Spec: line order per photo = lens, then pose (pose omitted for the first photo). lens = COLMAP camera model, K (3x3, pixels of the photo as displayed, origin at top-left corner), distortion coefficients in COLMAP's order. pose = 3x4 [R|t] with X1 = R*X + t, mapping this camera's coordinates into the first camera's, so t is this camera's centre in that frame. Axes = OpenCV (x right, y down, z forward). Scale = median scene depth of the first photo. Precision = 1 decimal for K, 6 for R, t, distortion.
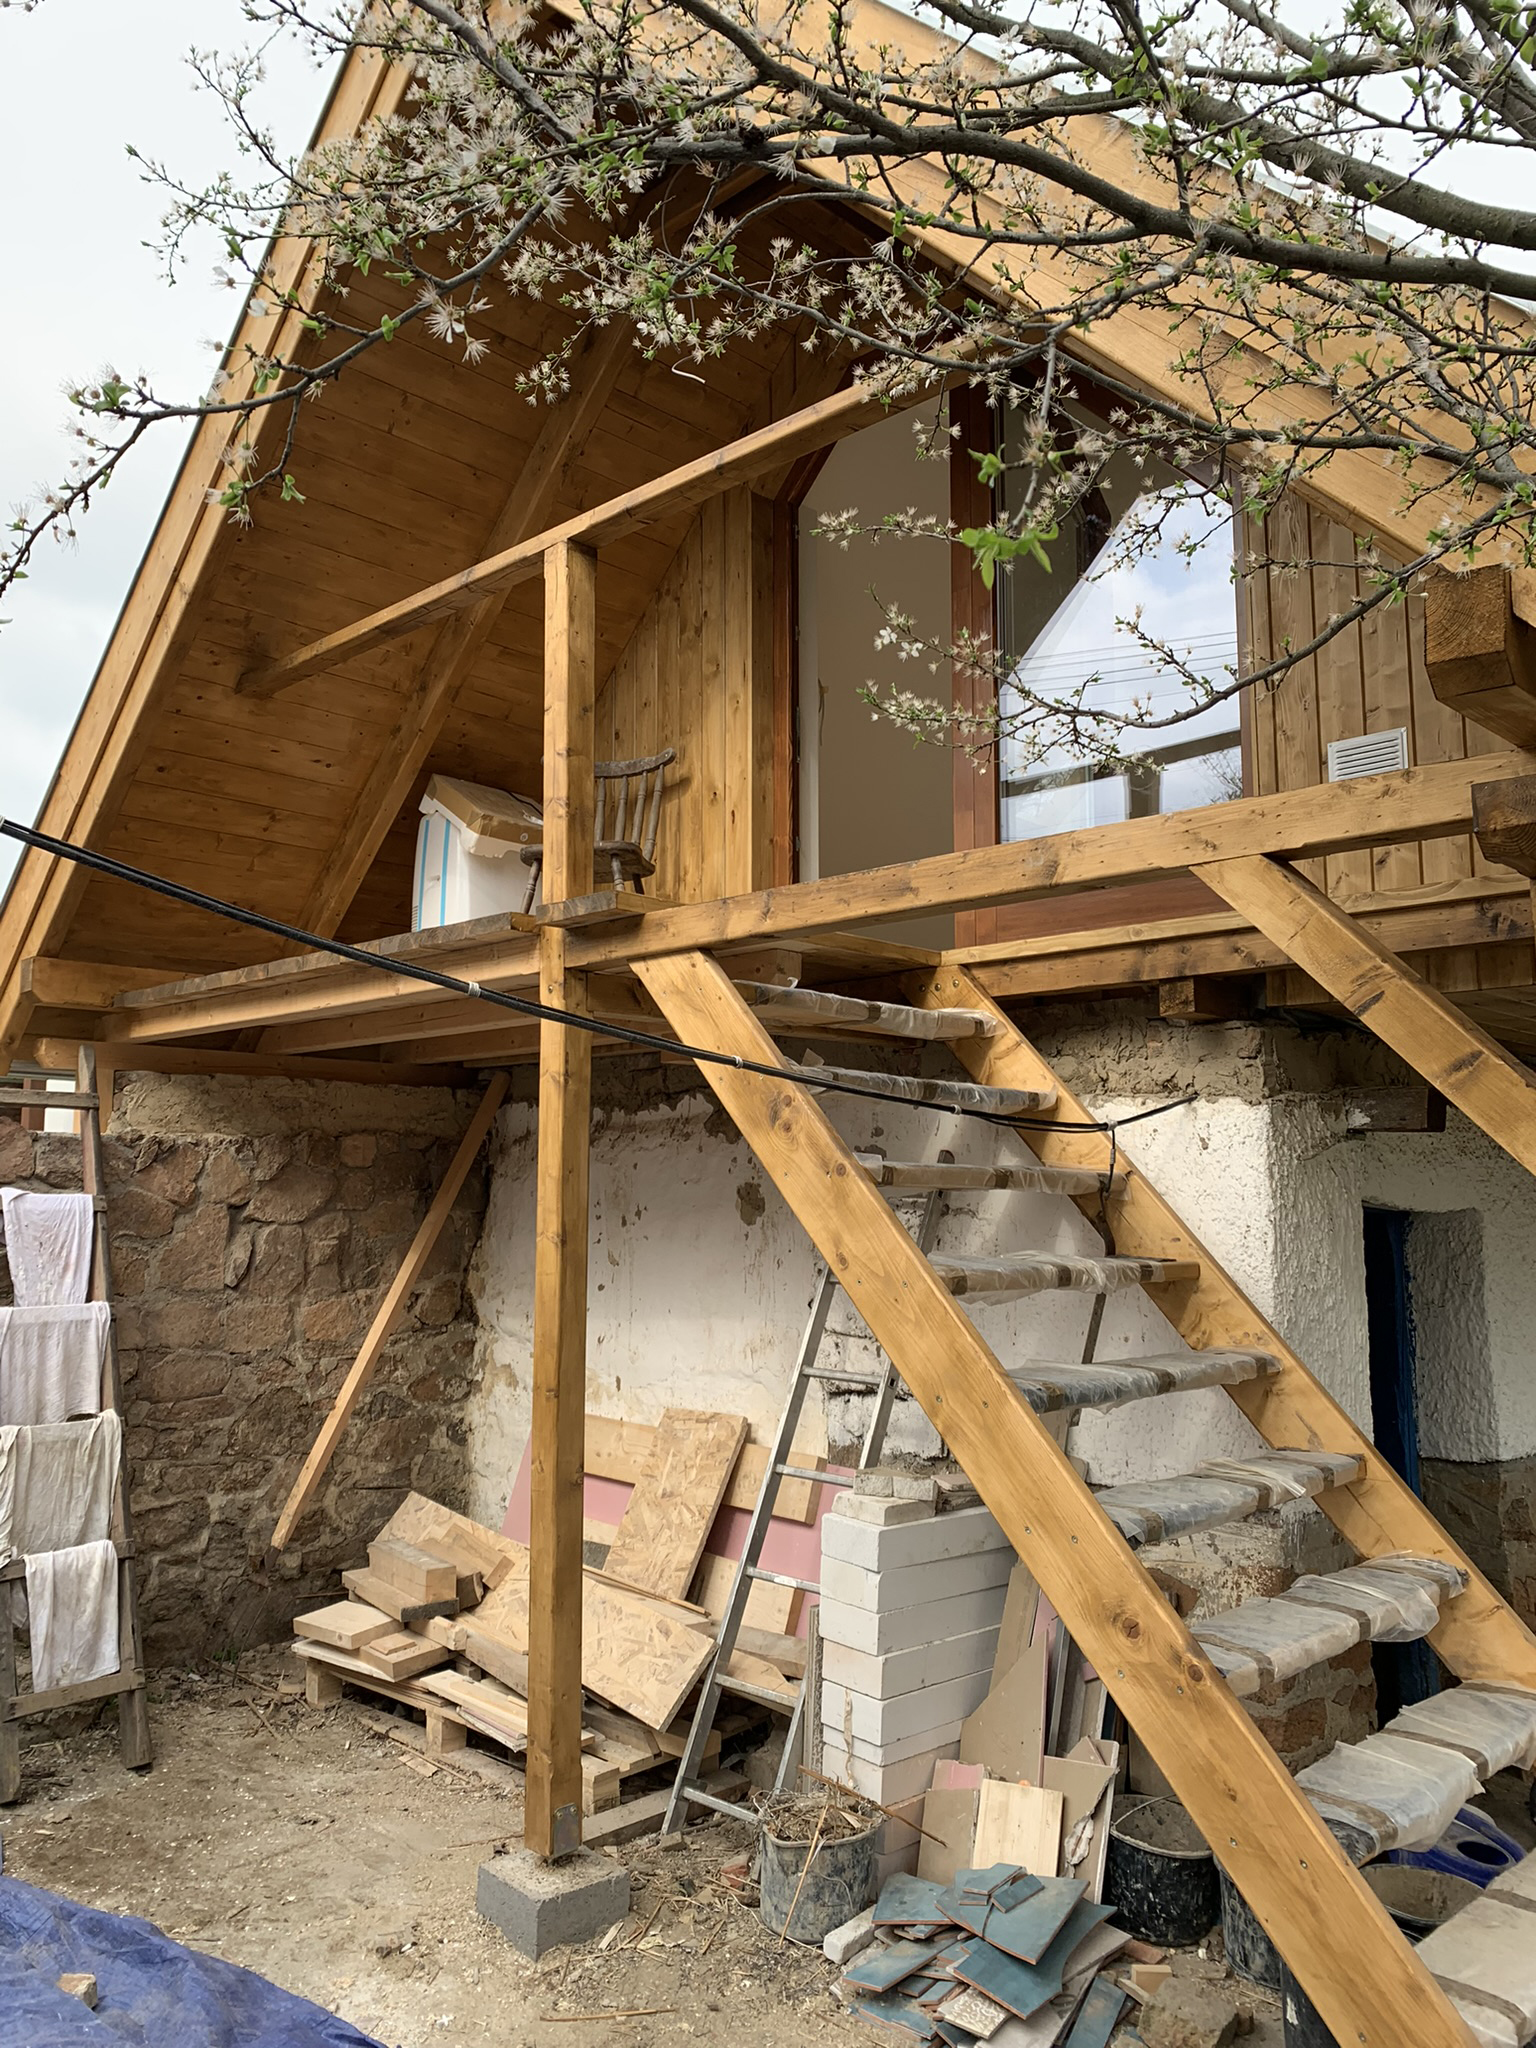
lens RADIAL K [[1531.7, 0, 771.0], [0, 1531.7, 1019.0], [0, 0, 1]] dist [0.015072, -0.016811]
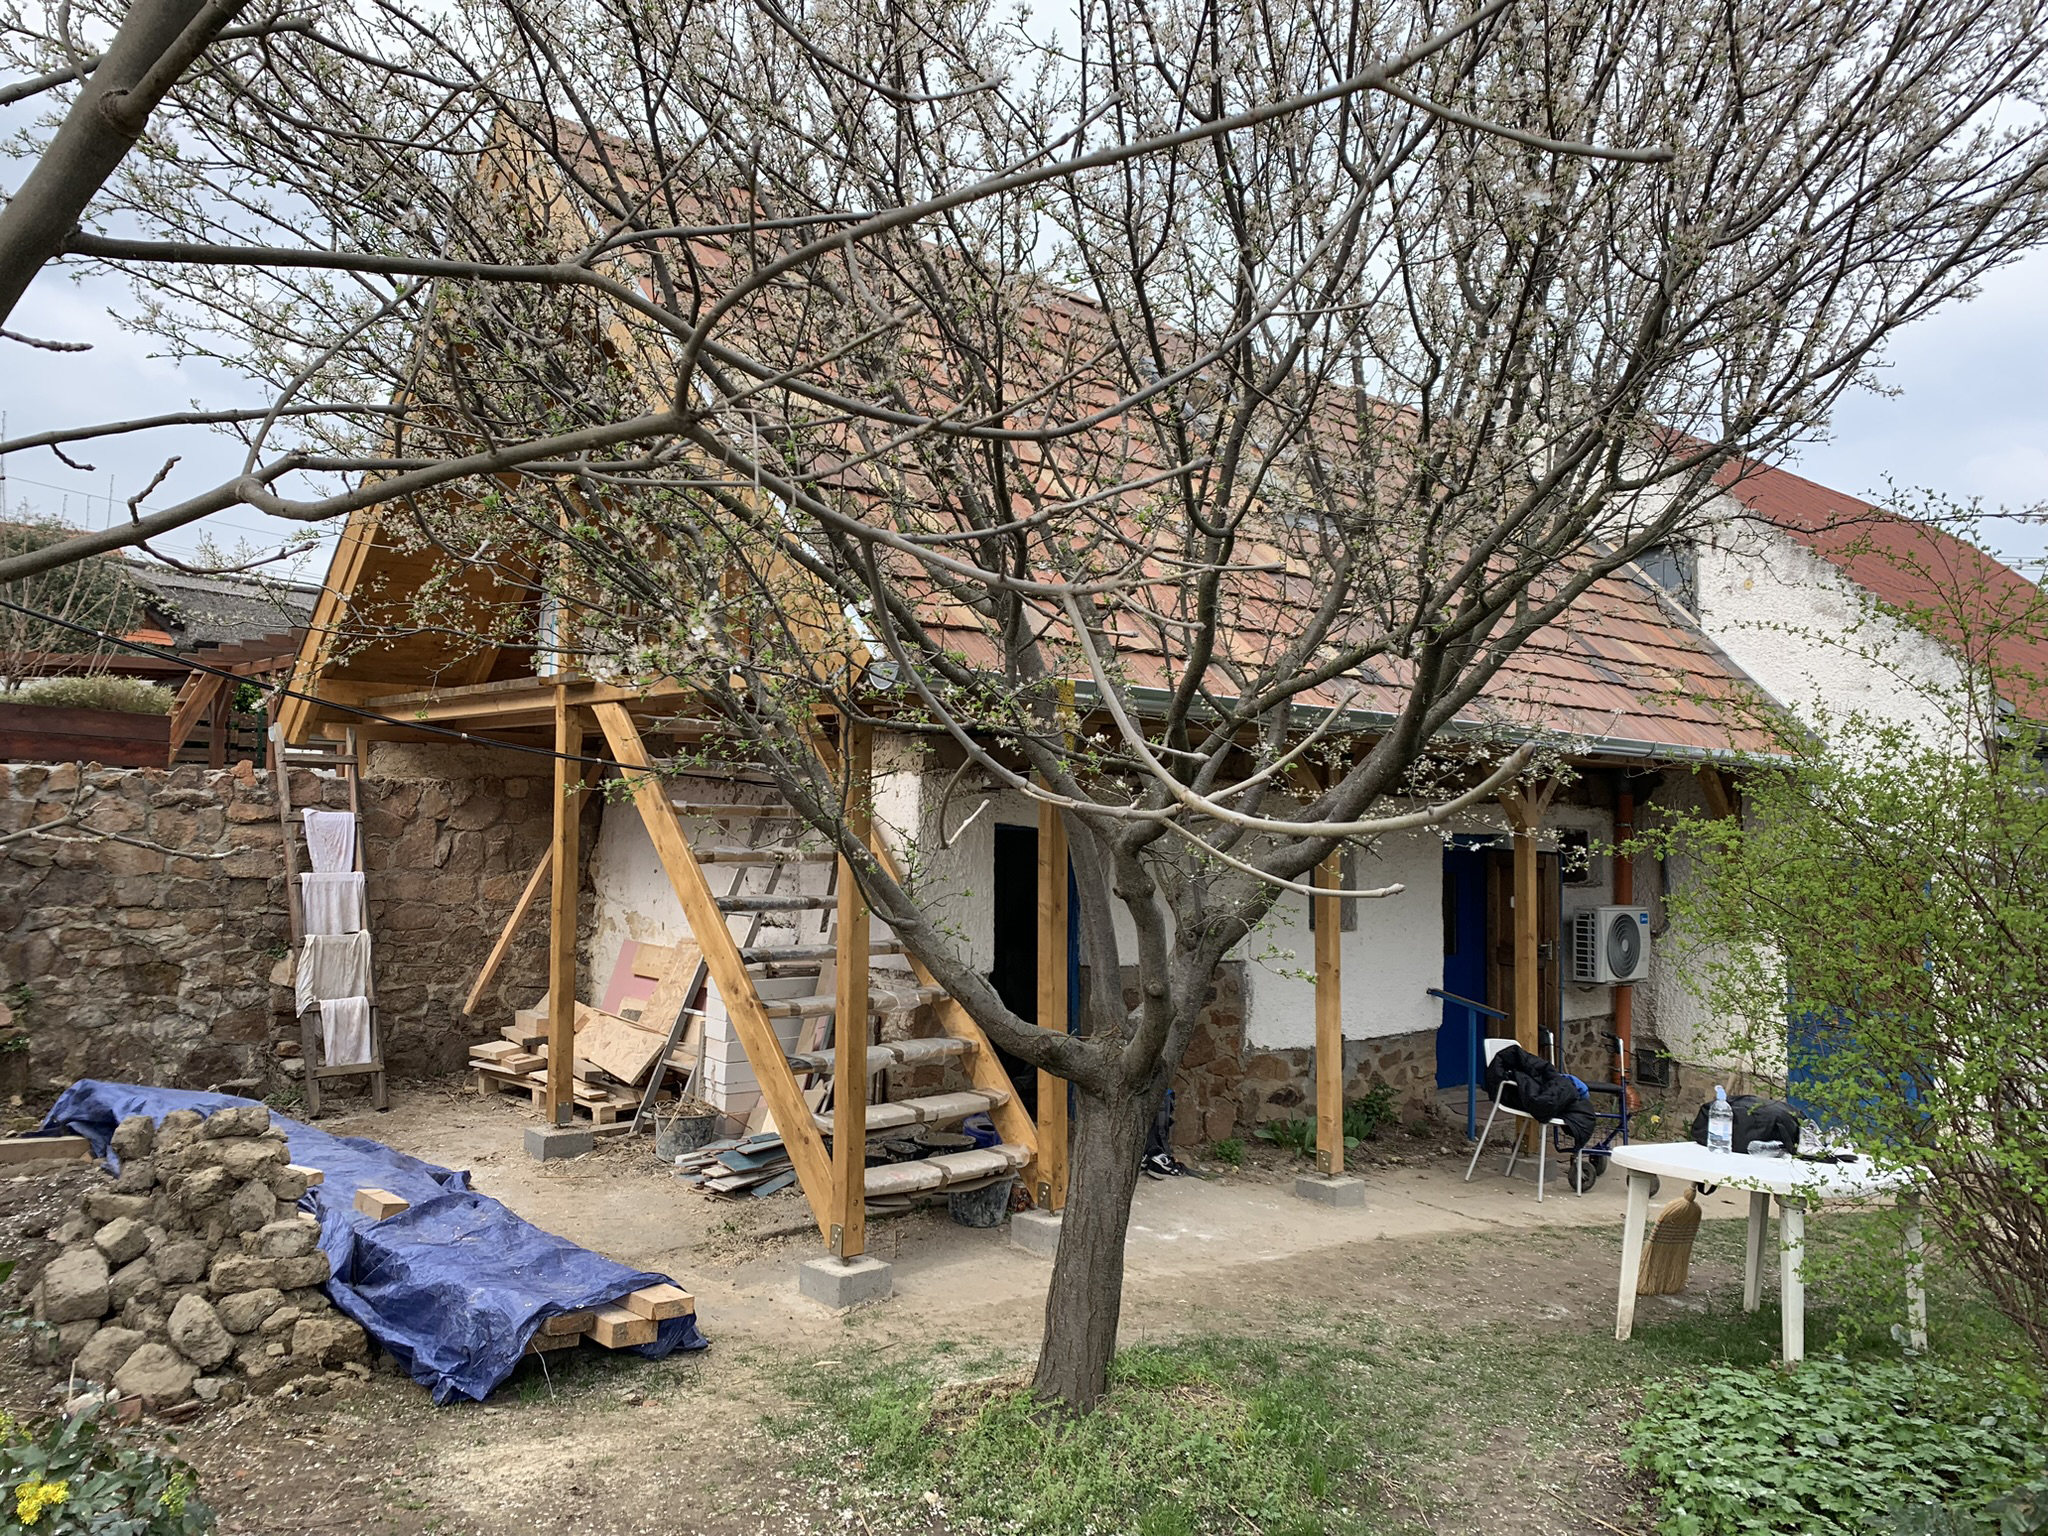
lens RADIAL K [[1531.7, 0, 1007.4], [0, 1531.7, 763.2], [0, 0, 1]] dist [0.015072, -0.016811]
pose [[0.998609, 0.010069, -0.051754, 0.587403], [-0.005919, 0.996798, 0.079738, -0.129411], [0.052392, -0.079321, 0.995471, -1.054215]]
